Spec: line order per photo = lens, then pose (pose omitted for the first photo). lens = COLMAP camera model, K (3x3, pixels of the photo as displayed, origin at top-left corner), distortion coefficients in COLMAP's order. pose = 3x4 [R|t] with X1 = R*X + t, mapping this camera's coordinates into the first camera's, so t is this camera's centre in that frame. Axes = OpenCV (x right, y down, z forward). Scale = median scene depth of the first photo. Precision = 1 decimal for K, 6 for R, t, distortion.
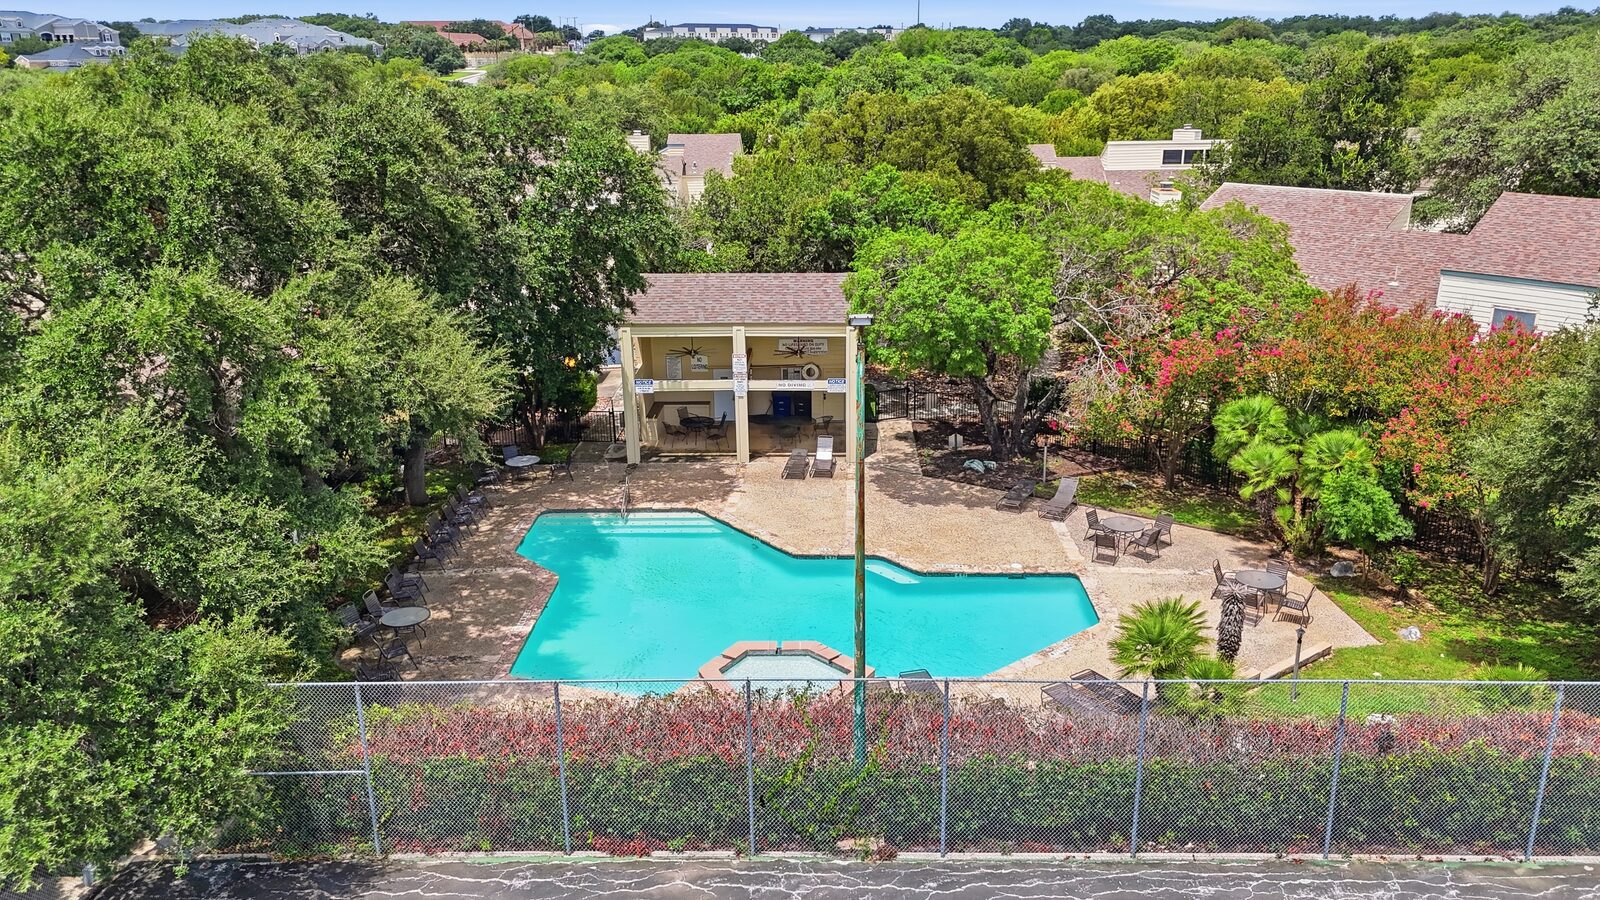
lens RADIAL K [[1181.9, 0, 811.0], [0, 1181.9, 447.7], [0, 0, 1]] dist [0.062537, -0.056779]
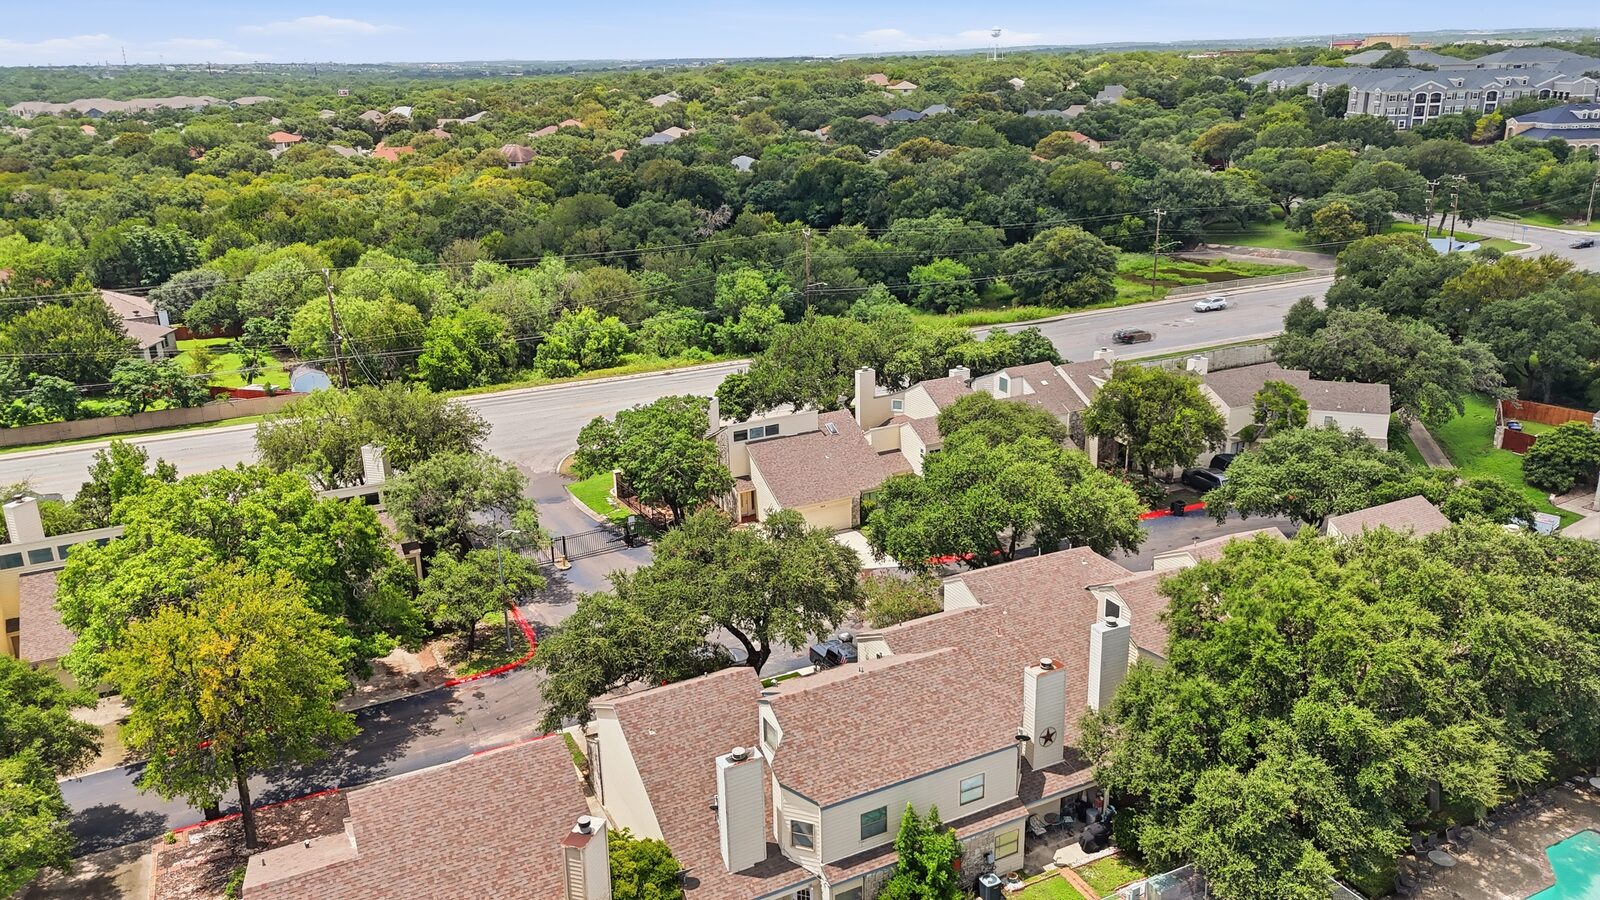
lens RADIAL K [[1181.9, 0, 804.8], [0, 1181.9, 449.5], [0, 0, 1]] dist [0.062537, -0.056779]
pose [[0.465777, 0.279708, -0.839533, 0.414723], [-0.258849, 0.950299, 0.173001, -0.373536], [0.846197, 0.136732, 0.515029, -0.624974]]
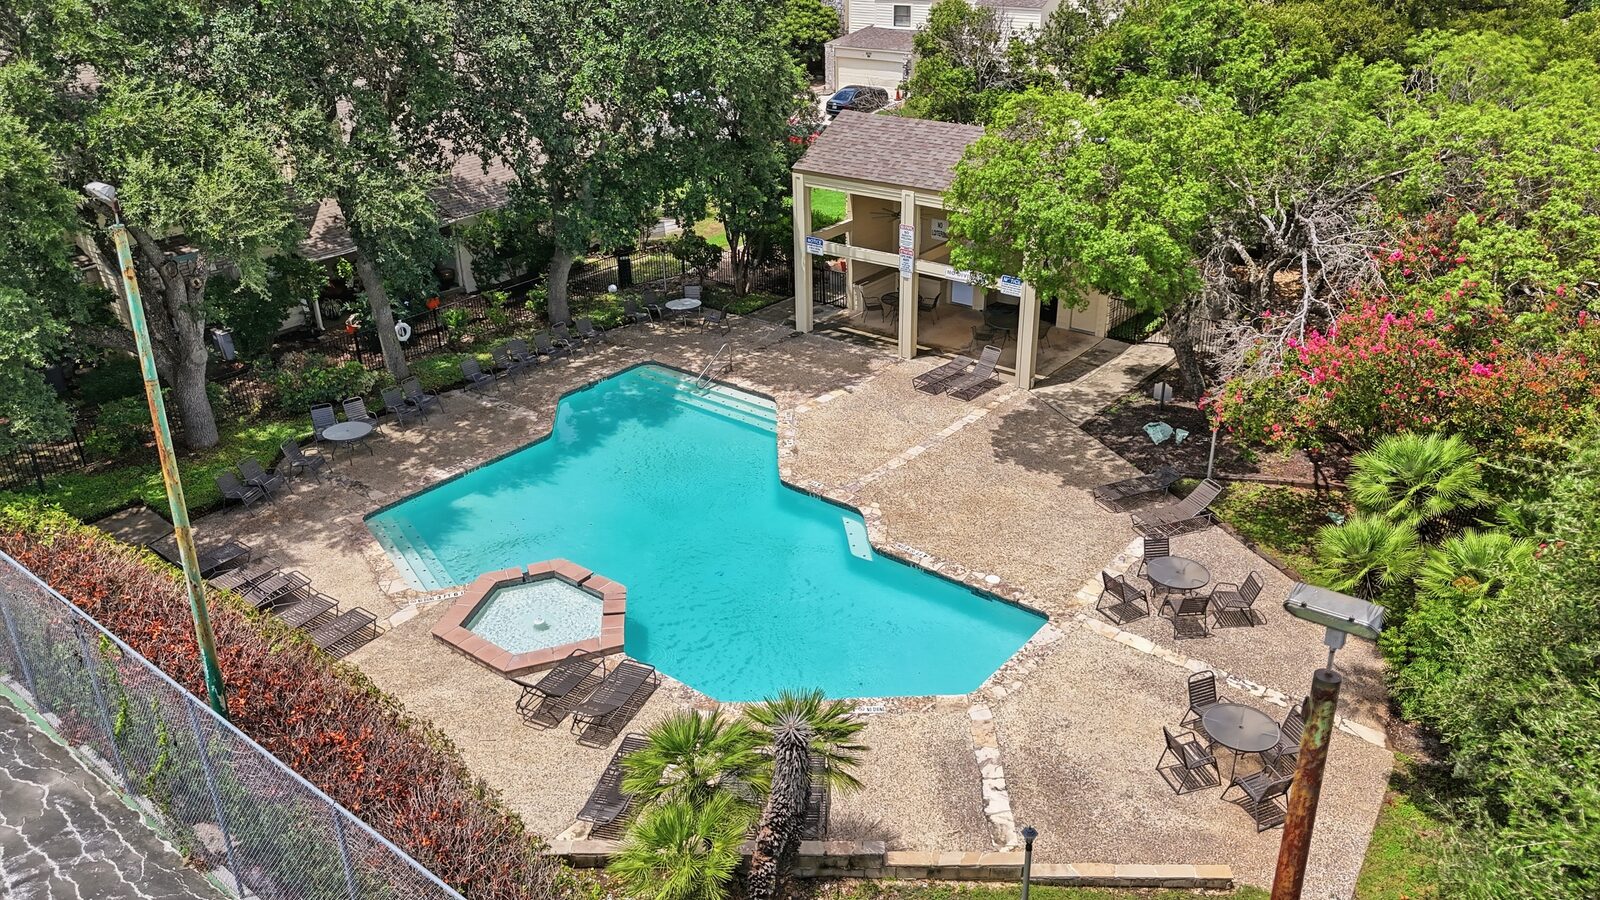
lens RADIAL K [[1181.9, 0, 809.7], [0, 1181.9, 457.3], [0, 0, 1]] dist [0.062537, -0.056779]
pose [[0.795660, 0.265553, -0.544433, 0.372993], [-0.180797, 0.961926, 0.204964, -0.080906], [0.578133, -0.064650, 0.813377, 0.289166]]
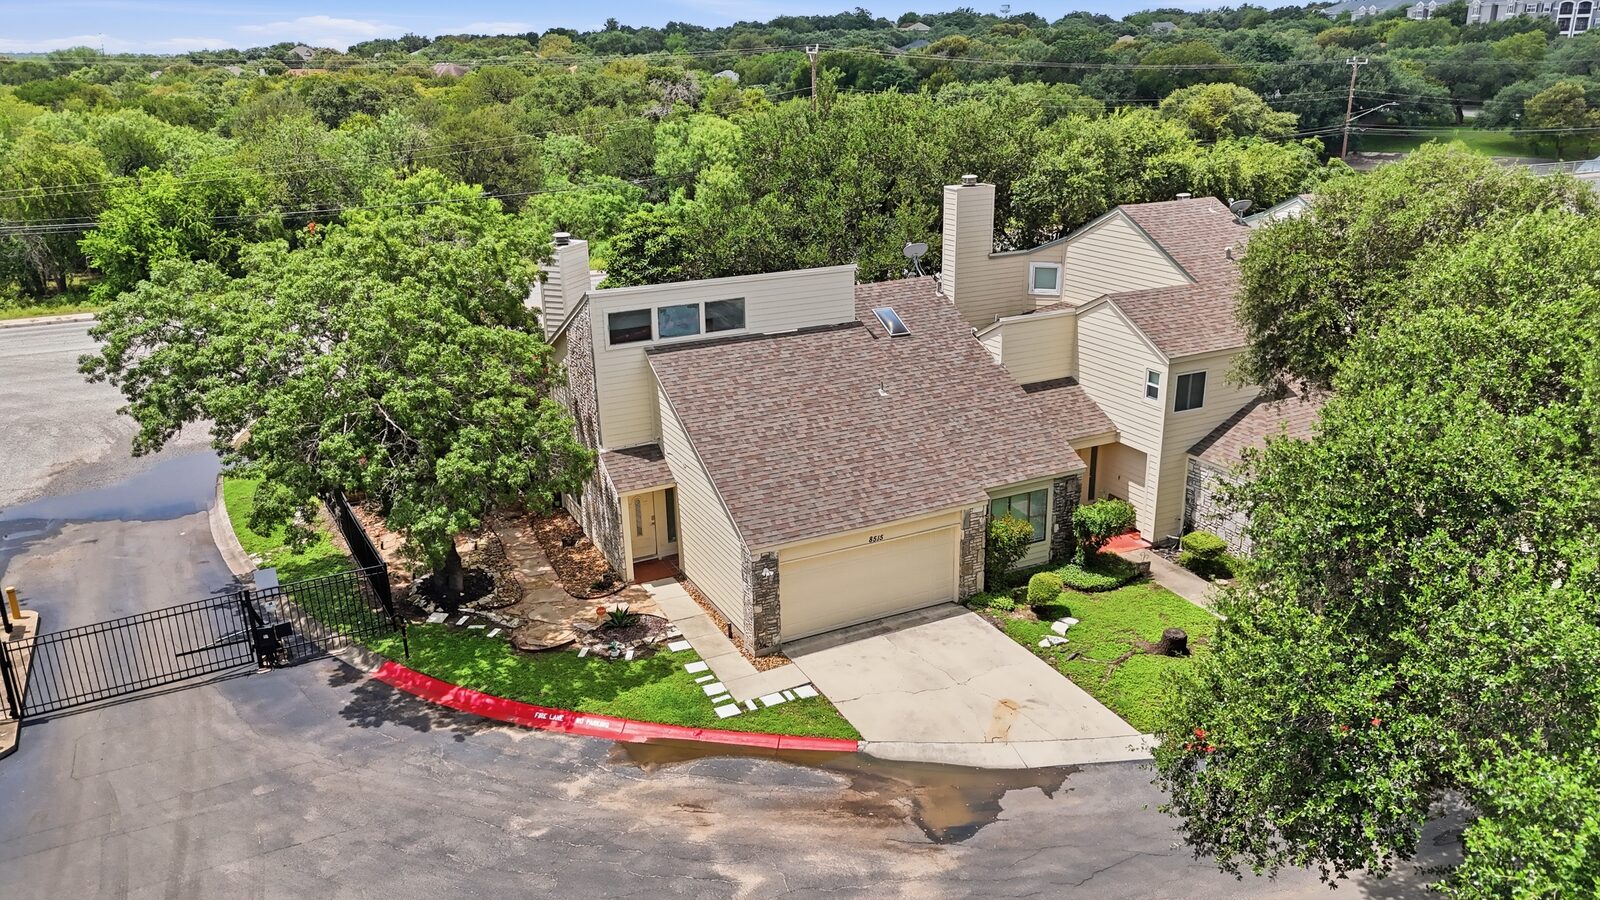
lens RADIAL K [[1181.9, 0, 809.2], [0, 1181.9, 450.6], [0, 0, 1]] dist [0.062537, -0.056779]
pose [[0.469625, 0.283802, -0.836007, -0.880010], [-0.264537, 0.948651, 0.173439, -0.050427], [0.842302, 0.139703, 0.520587, 0.173294]]
